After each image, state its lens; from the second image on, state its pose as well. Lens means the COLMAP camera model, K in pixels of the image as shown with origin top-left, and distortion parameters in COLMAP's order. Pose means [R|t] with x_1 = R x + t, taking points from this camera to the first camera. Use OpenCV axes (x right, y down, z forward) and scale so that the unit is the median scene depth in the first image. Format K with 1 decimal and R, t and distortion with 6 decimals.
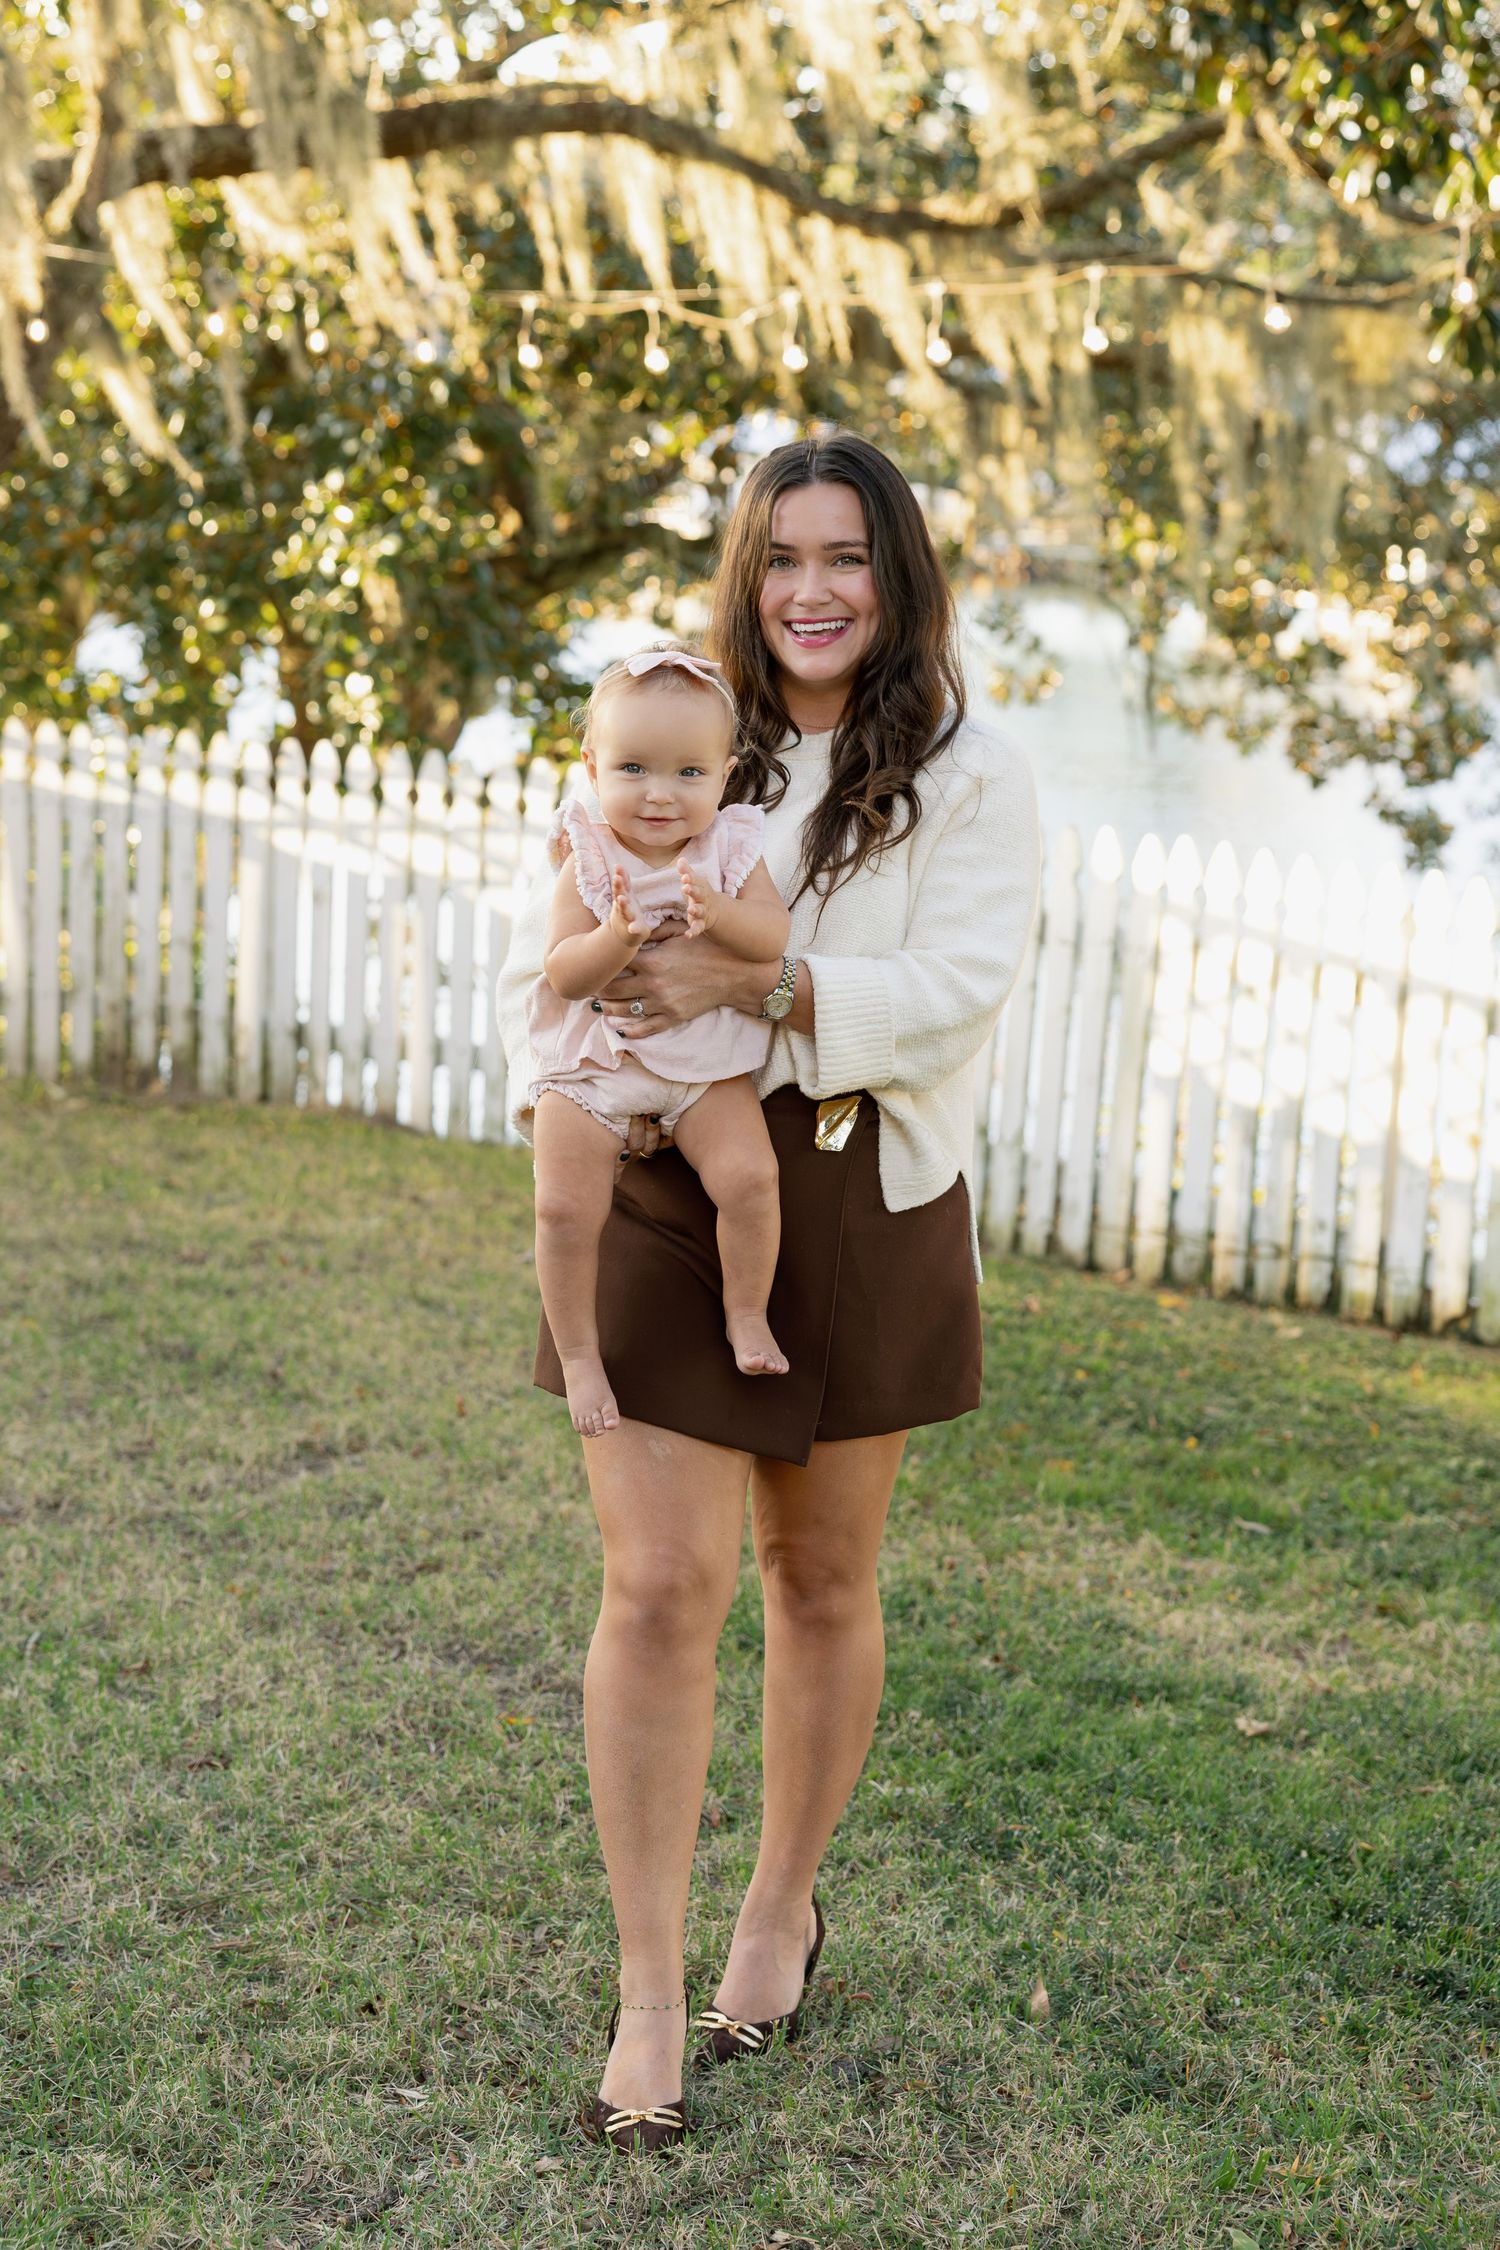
lens RADIAL K [[5585.9, 0, 750.0], [0, 5585.9, 1125.0], [0, 0, 1]] dist [-0.089281, -1.145284]
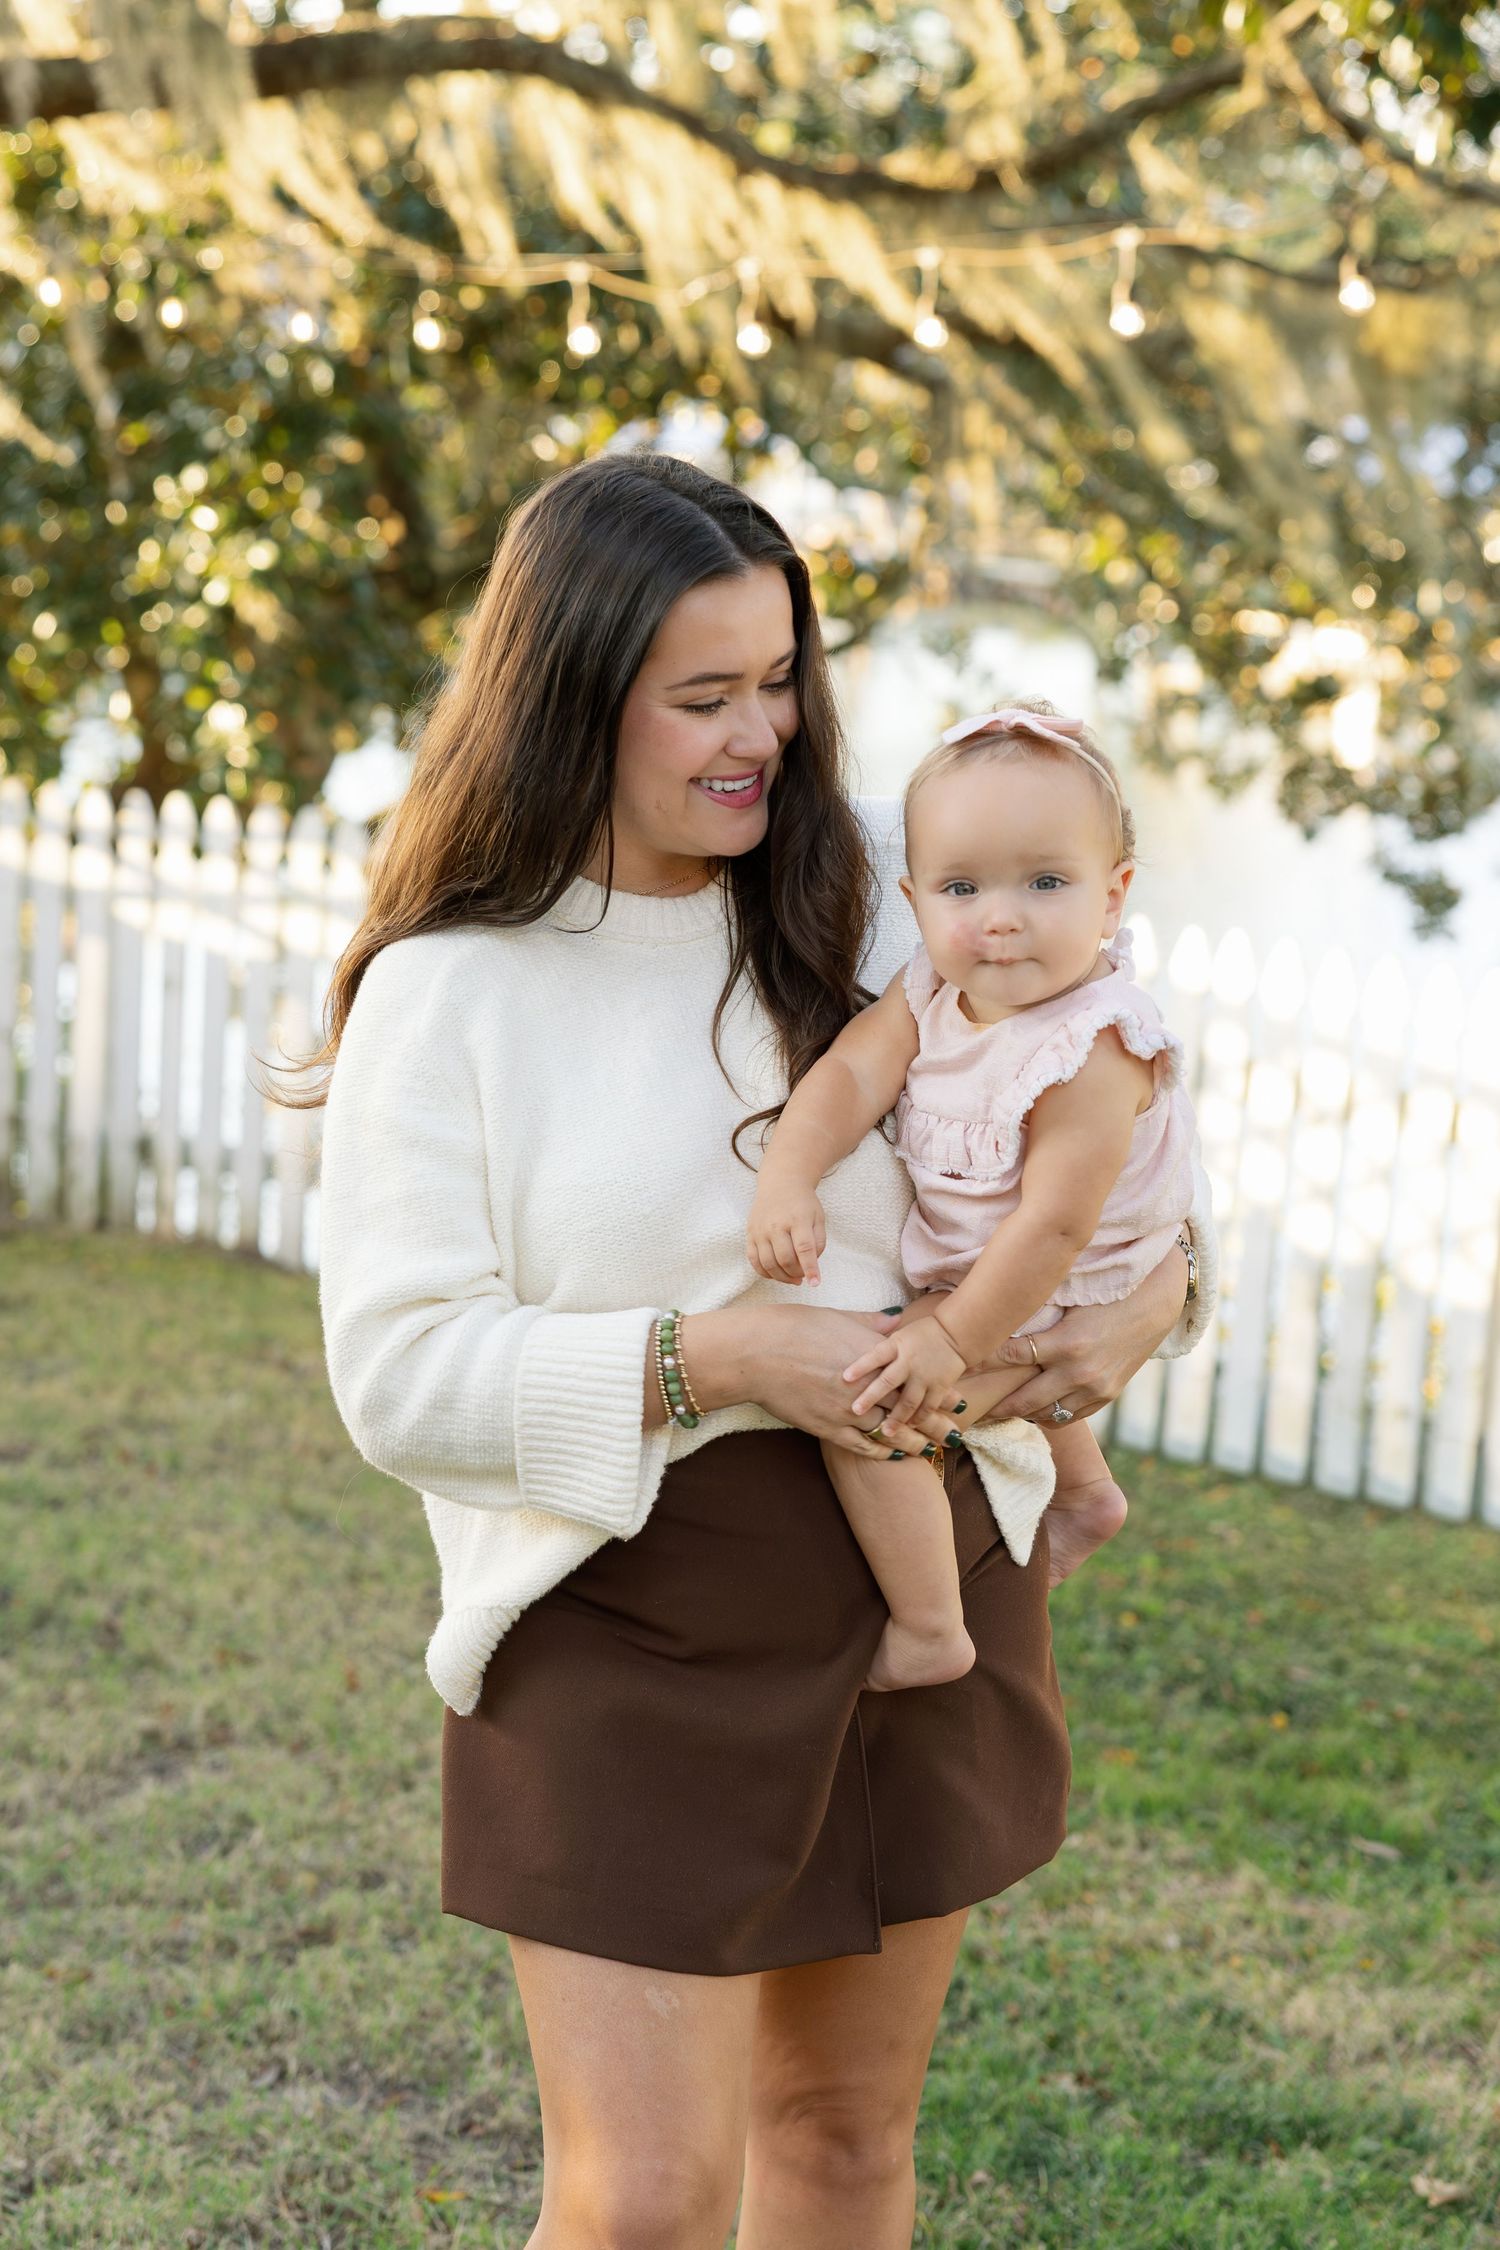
lens RADIAL K [[6103.1, 0, 750.0], [0, 6103.1, 1125.0], [0, 0, 1]] dist [-0.123954, 1.739175]
pose [[0.999752, 0.010963, 0.019404, -0.010016], [-0.010766, 0.999890, -0.010205, -0.013351], [-0.019514, 0.009993, 0.999760, 0.110572]]
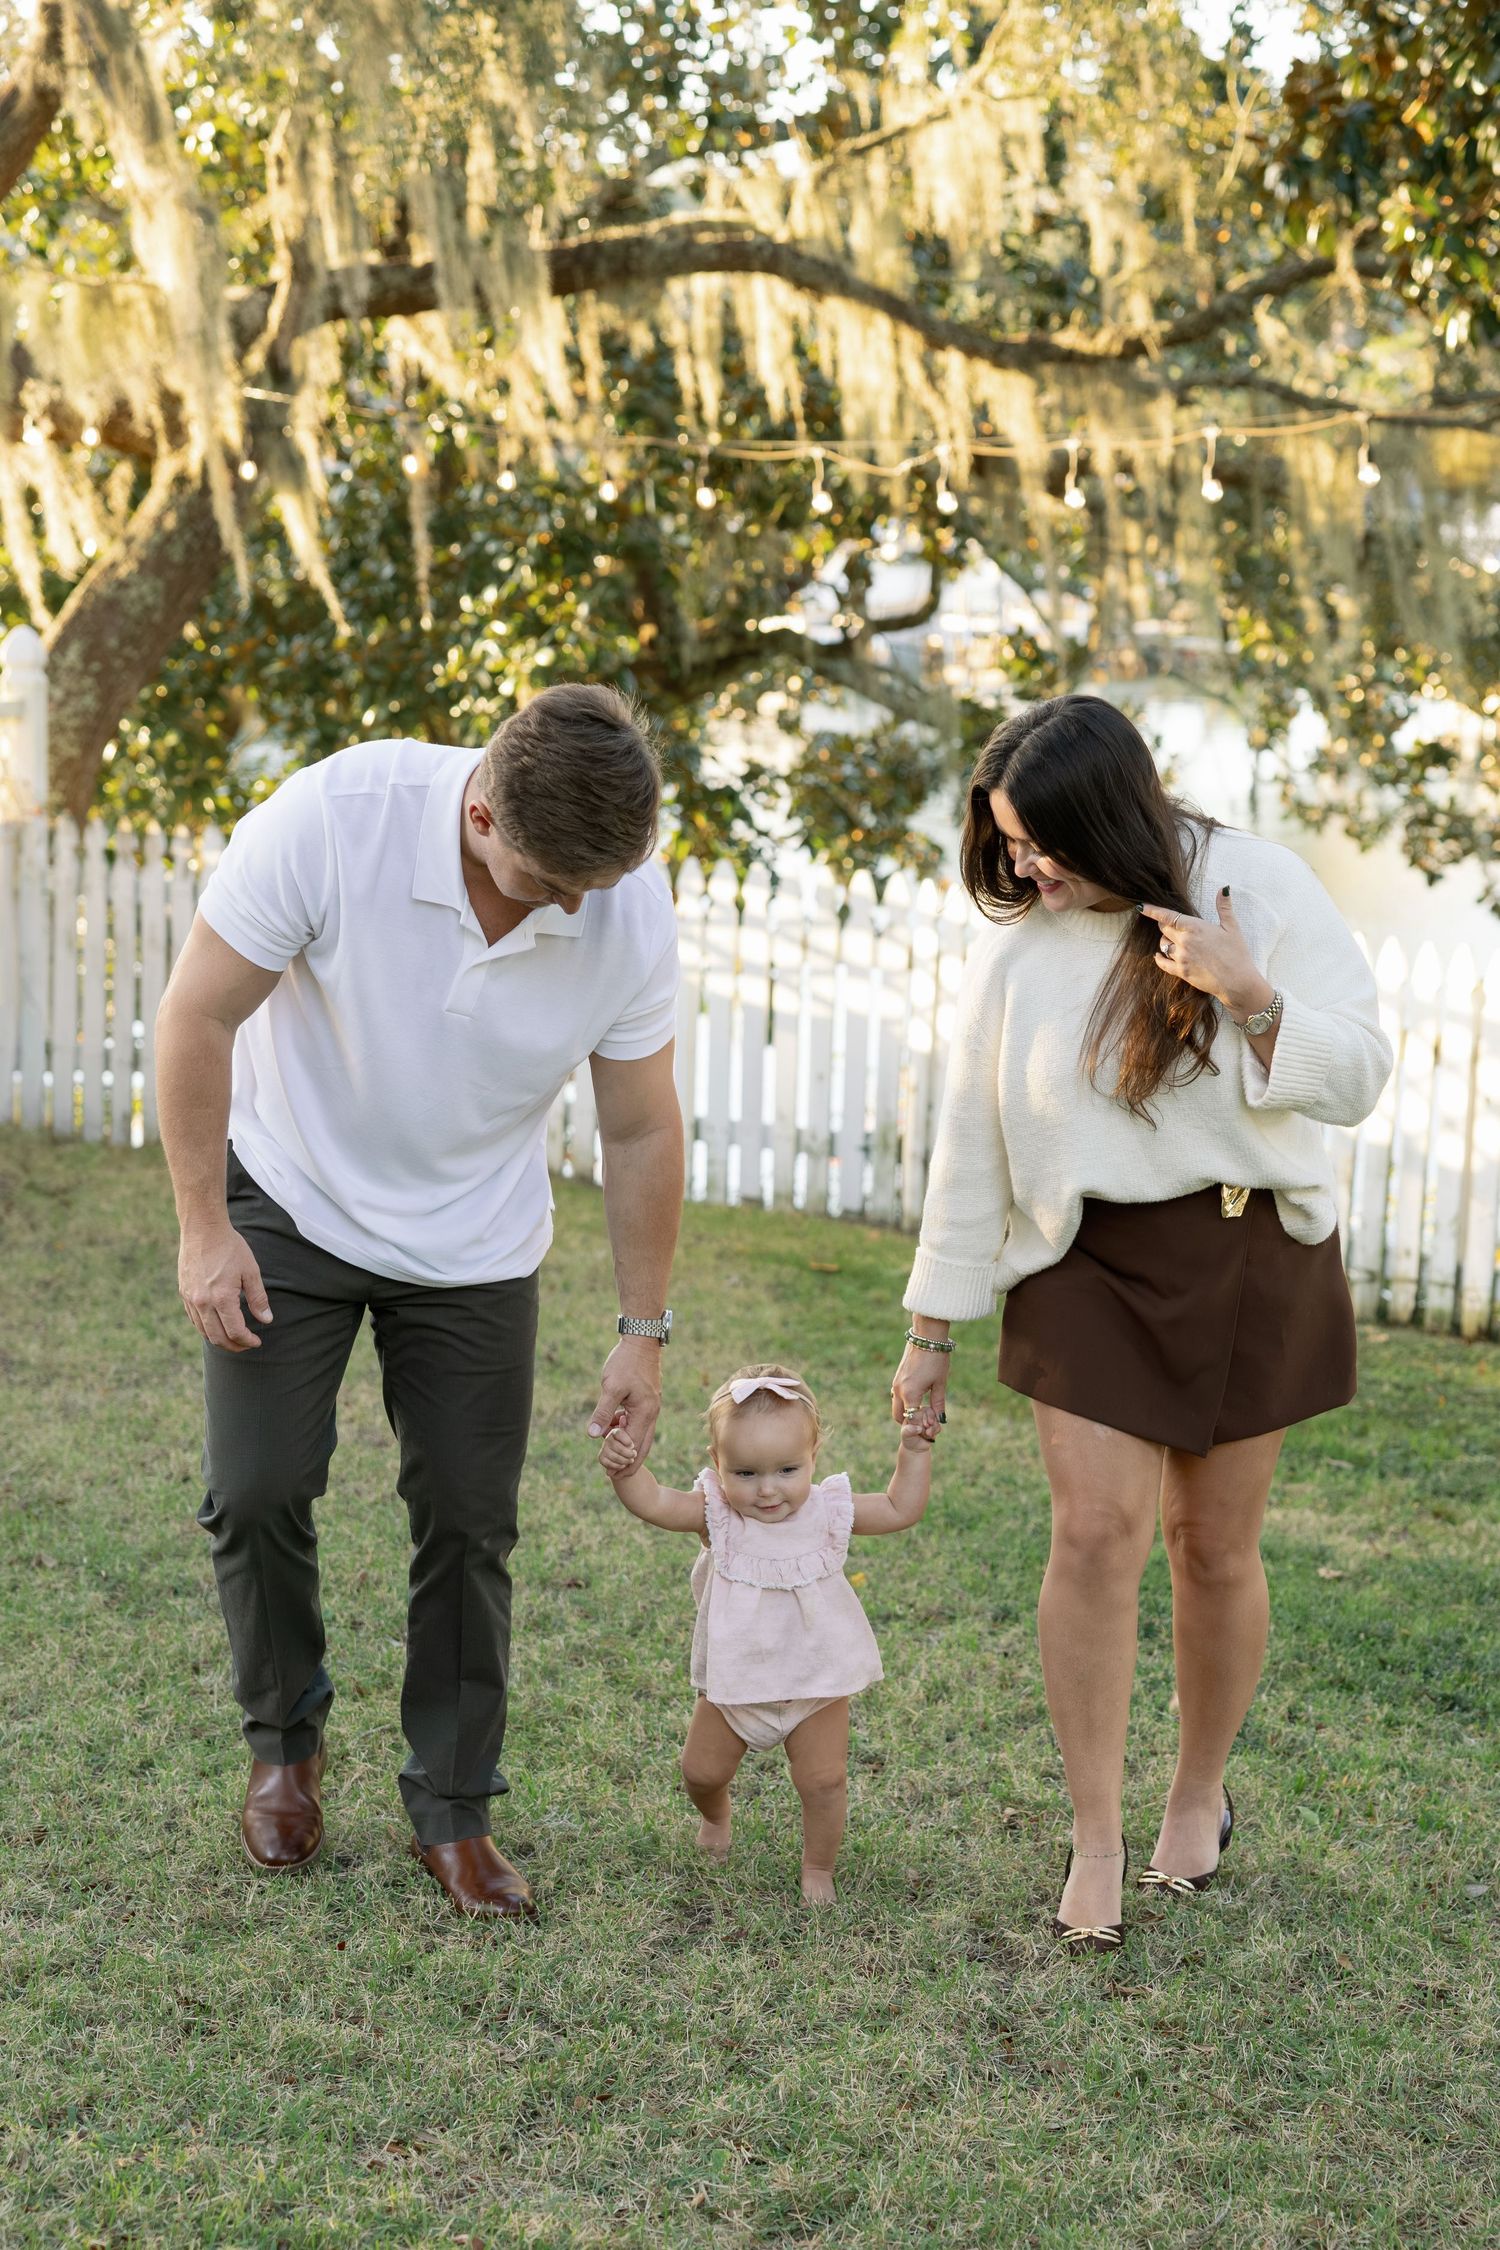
lens RADIAL K [[6103.1, 0, 750.0], [0, 6103.1, 1125.0], [0, 0, 1]] dist [-0.123954, 1.739175]
pose [[0.999872, -0.004545, -0.015329, -0.015399], [0.004212, 0.999756, -0.021682, 0.017399], [0.015424, 0.021615, 0.999647, -0.271725]]
